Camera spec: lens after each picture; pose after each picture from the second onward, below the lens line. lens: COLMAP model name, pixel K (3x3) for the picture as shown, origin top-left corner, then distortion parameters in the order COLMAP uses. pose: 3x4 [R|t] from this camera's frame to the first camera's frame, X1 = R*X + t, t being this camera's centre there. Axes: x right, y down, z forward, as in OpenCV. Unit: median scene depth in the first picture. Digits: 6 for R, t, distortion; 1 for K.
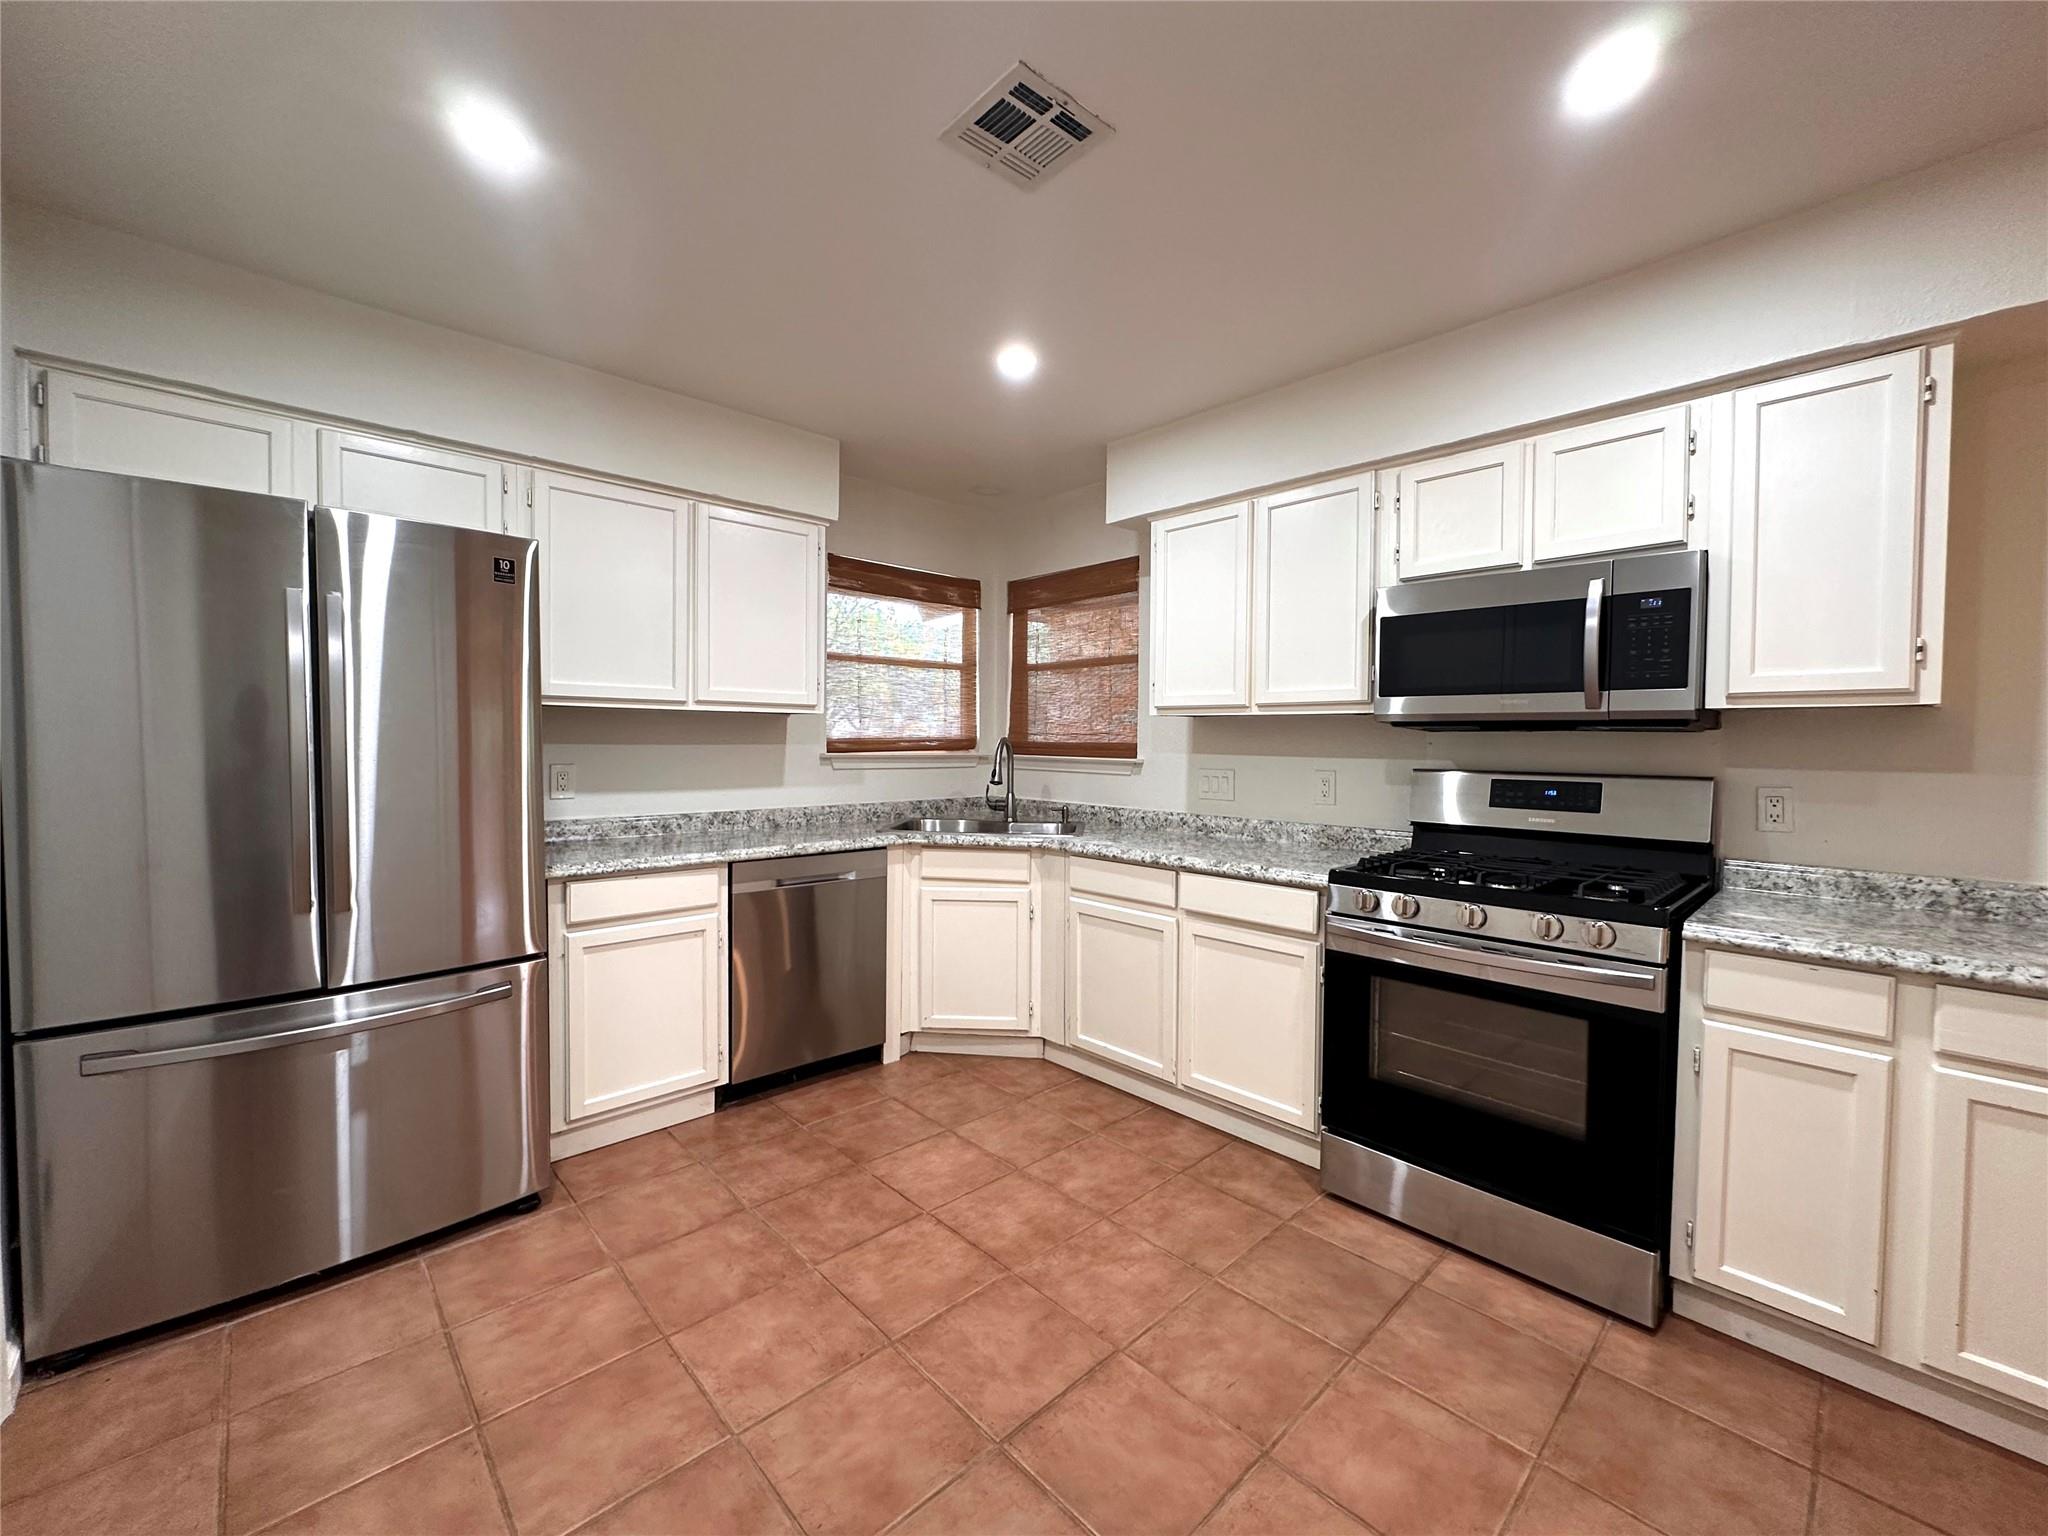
lens RADIAL K [[819.9, 0, 1027.1], [0, 819.9, 767.4], [0, 0, 1]] dist [-0.002084, 0.000306]
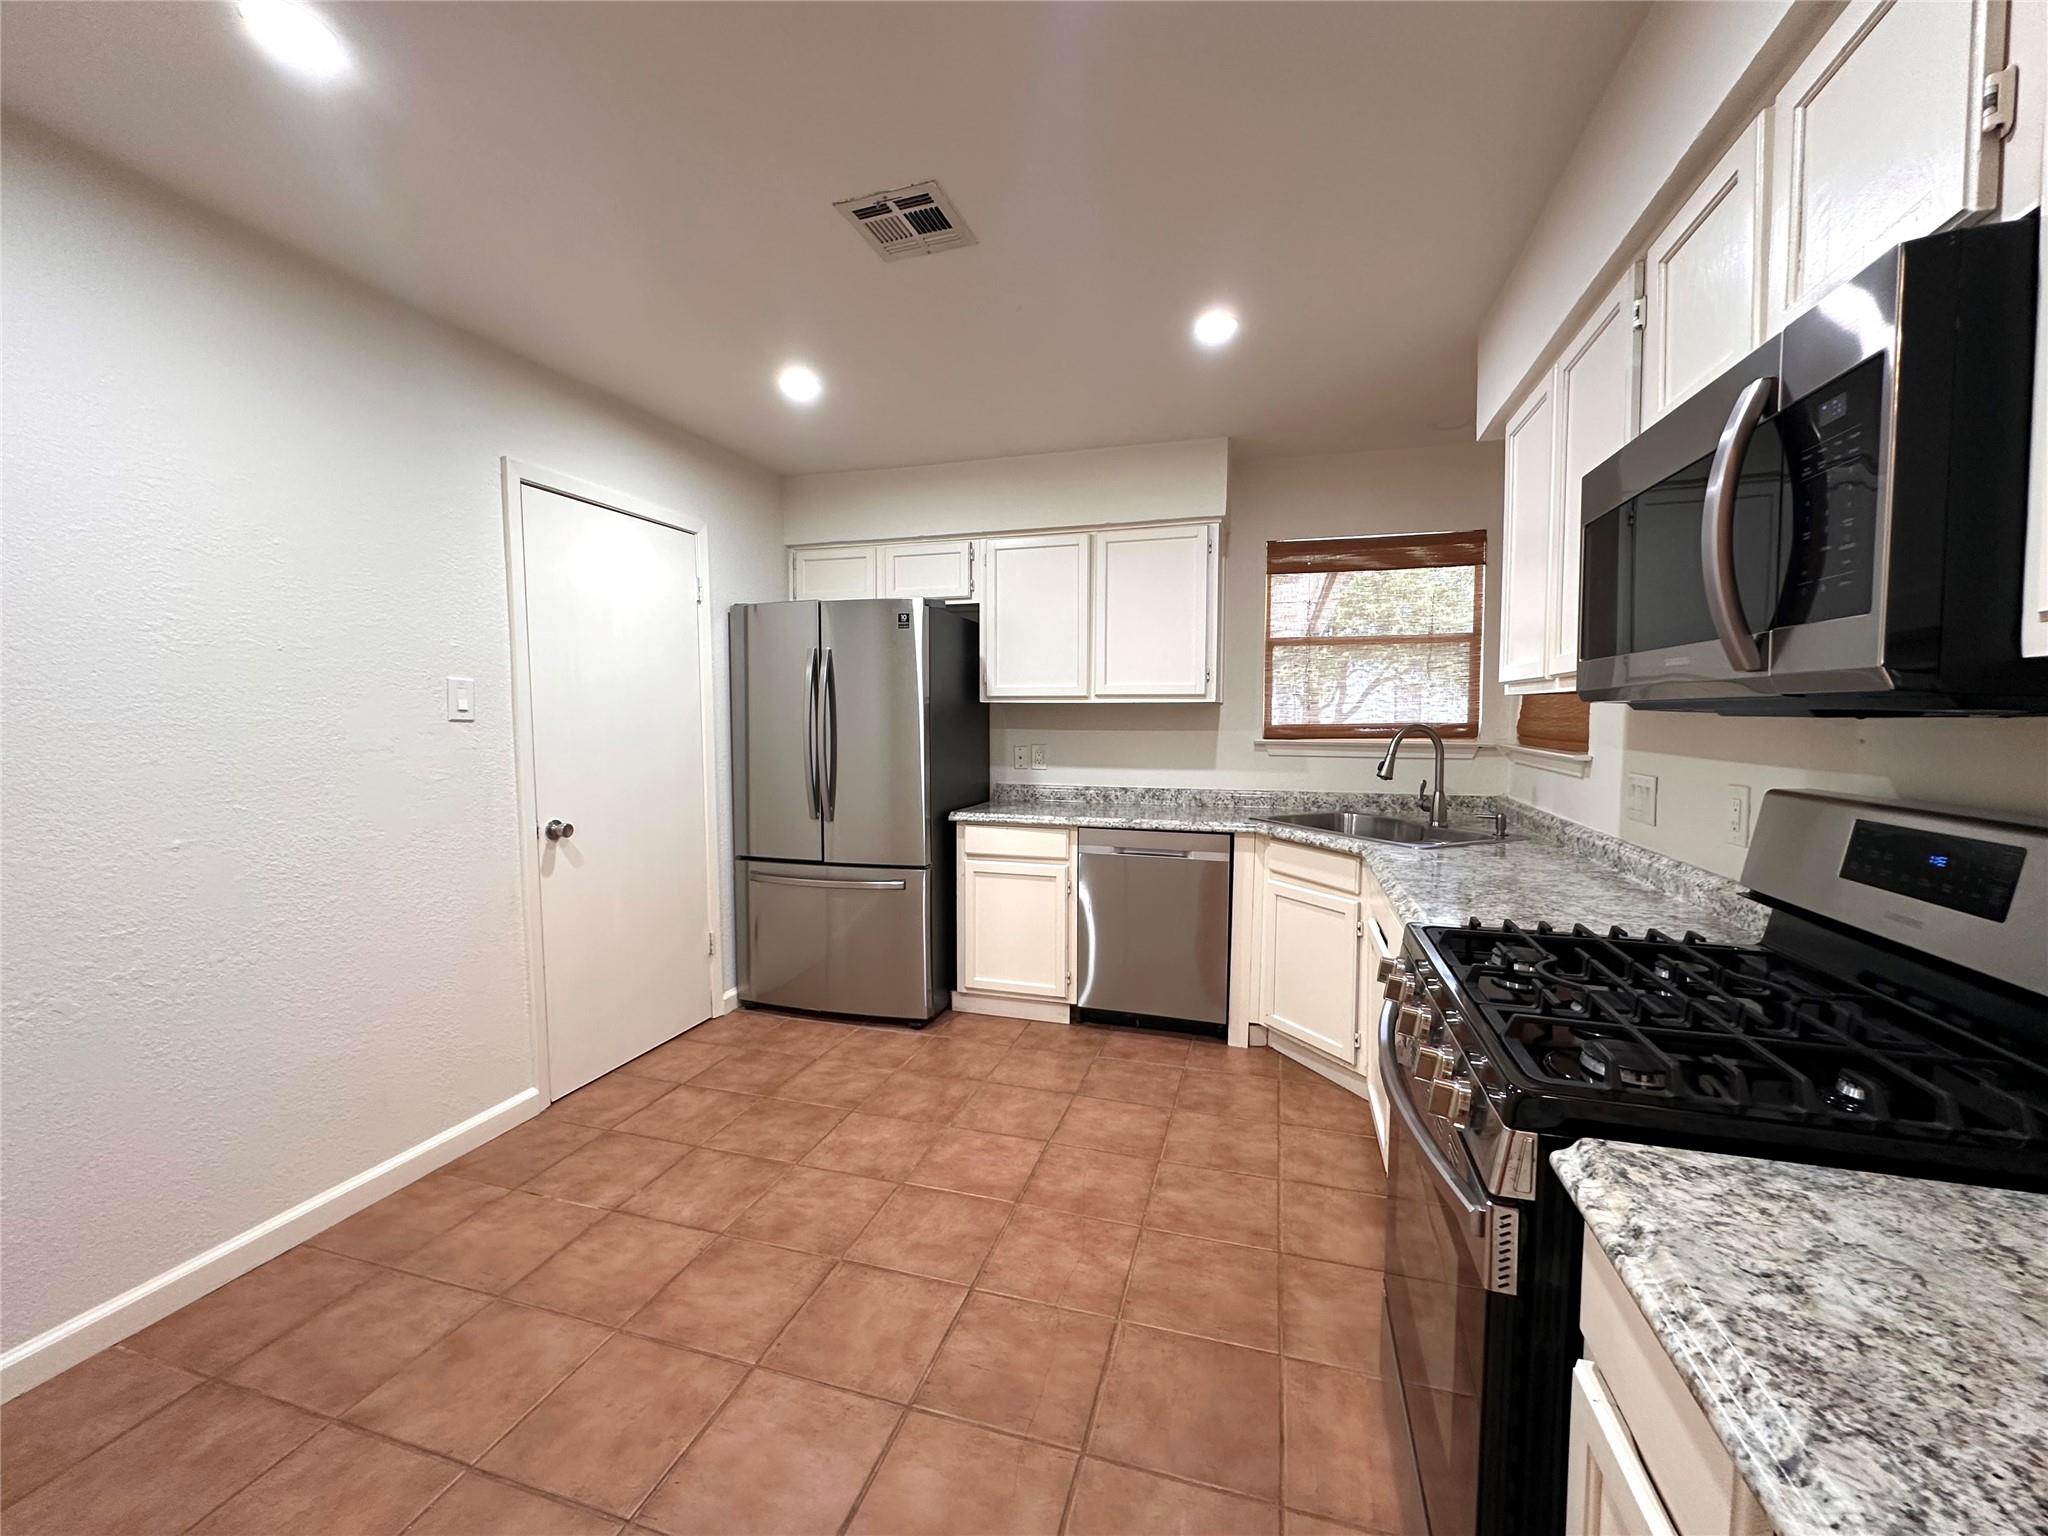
lens RADIAL K [[819.9, 0, 1027.1], [0, 819.9, 767.4], [0, 0, 1]] dist [-0.002084, 0.000306]
pose [[0.498112, 0.046584, -0.865861, 0.677064], [-0.026397, 0.998908, 0.038556, -0.019380], [0.866711, 0.003651, 0.498797, 0.325229]]
